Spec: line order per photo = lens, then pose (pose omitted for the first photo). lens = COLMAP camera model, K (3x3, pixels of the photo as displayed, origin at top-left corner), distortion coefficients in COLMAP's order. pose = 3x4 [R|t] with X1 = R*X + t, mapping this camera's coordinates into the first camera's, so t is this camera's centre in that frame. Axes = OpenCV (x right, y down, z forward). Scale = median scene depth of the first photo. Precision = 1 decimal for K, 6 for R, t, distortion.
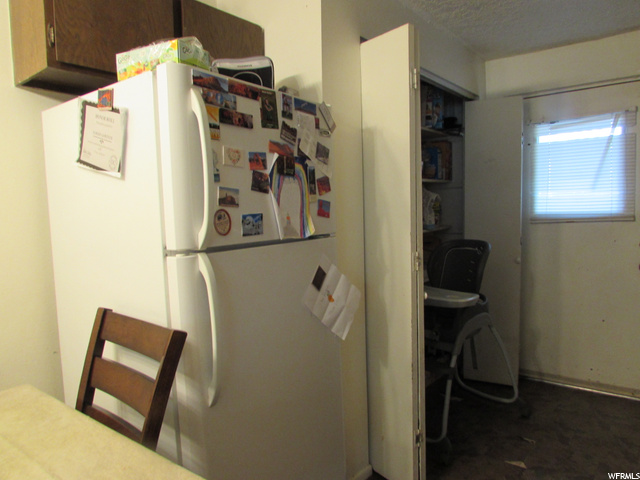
lens RADIAL K [[451.7, 0, 318.2], [0, 451.7, 242.2], [0, 0, 1]] dist [-0.045671, 0.026957]
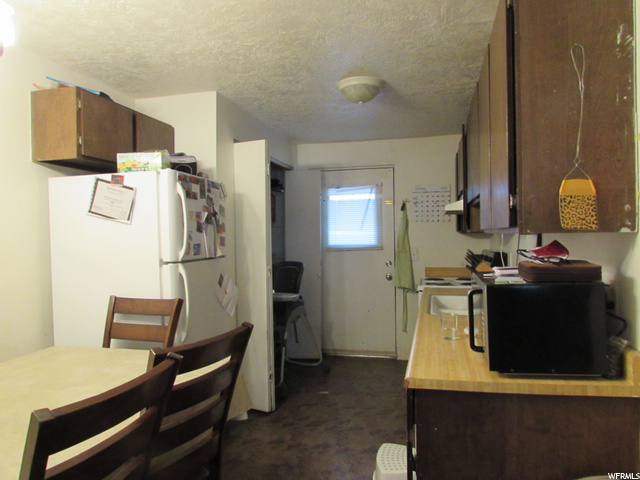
lens RADIAL K [[451.7, 0, 318.2], [0, 451.7, 242.2], [0, 0, 1]] dist [-0.045671, 0.026957]
pose [[0.907769, 0.009038, 0.419373, -0.390000], [0.020468, 0.997623, -0.065803, 0.054332], [-0.418970, 0.068317, 0.905426, -0.766713]]
